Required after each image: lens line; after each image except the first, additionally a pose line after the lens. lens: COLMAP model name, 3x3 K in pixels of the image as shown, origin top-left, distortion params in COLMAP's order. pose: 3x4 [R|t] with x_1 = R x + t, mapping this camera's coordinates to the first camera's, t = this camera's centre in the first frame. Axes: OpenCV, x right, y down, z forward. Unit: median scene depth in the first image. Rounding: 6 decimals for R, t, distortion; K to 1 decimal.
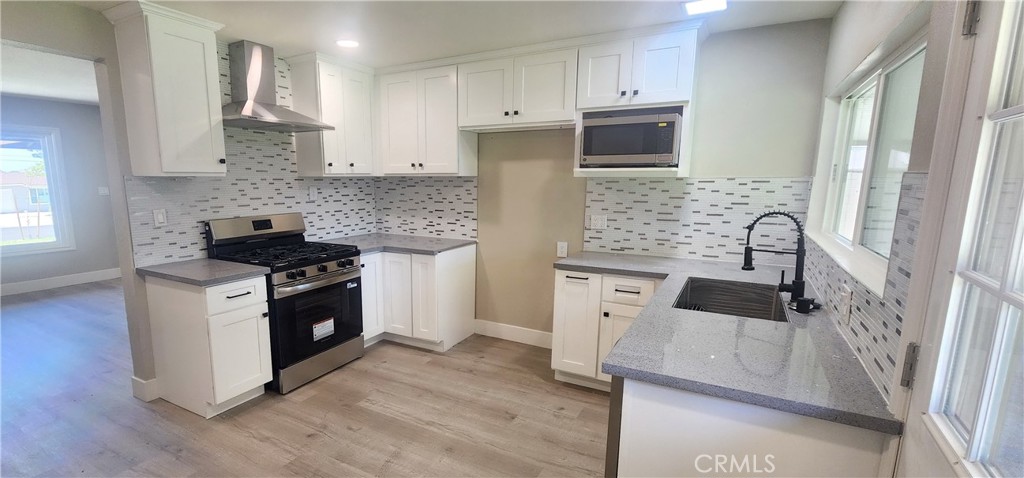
lens RADIAL K [[445.2, 0, 512.0], [0, 445.2, 239.0], [0, 0, 1]] dist [-0.000524, -0.000039]
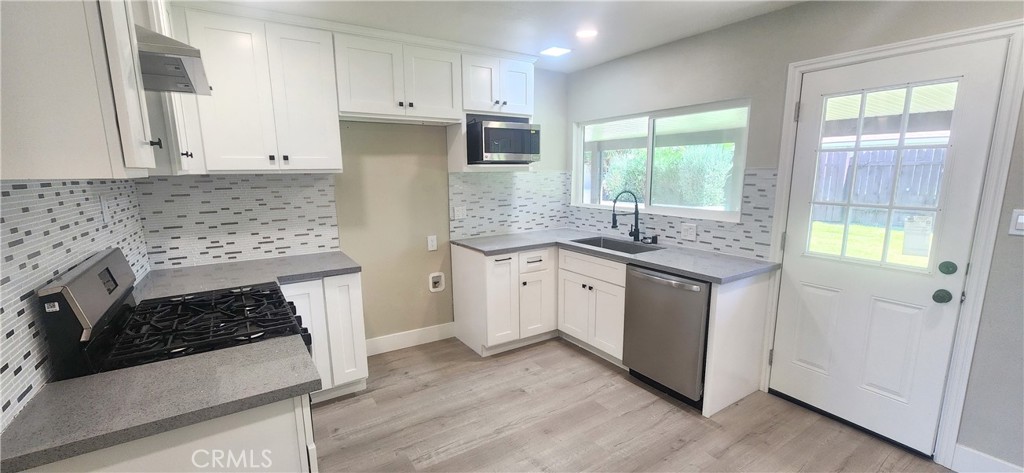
lens RADIAL K [[420.7, 0, 512.0], [0, 420.7, 236.5], [0, 0, 1]] dist [0.000251, -0.000139]
pose [[0.485860, -0.141145, 0.862565, -0.677171], [0.130684, 0.987513, 0.087980, -0.056322], [-0.864212, 0.069977, 0.498238, 0.378224]]
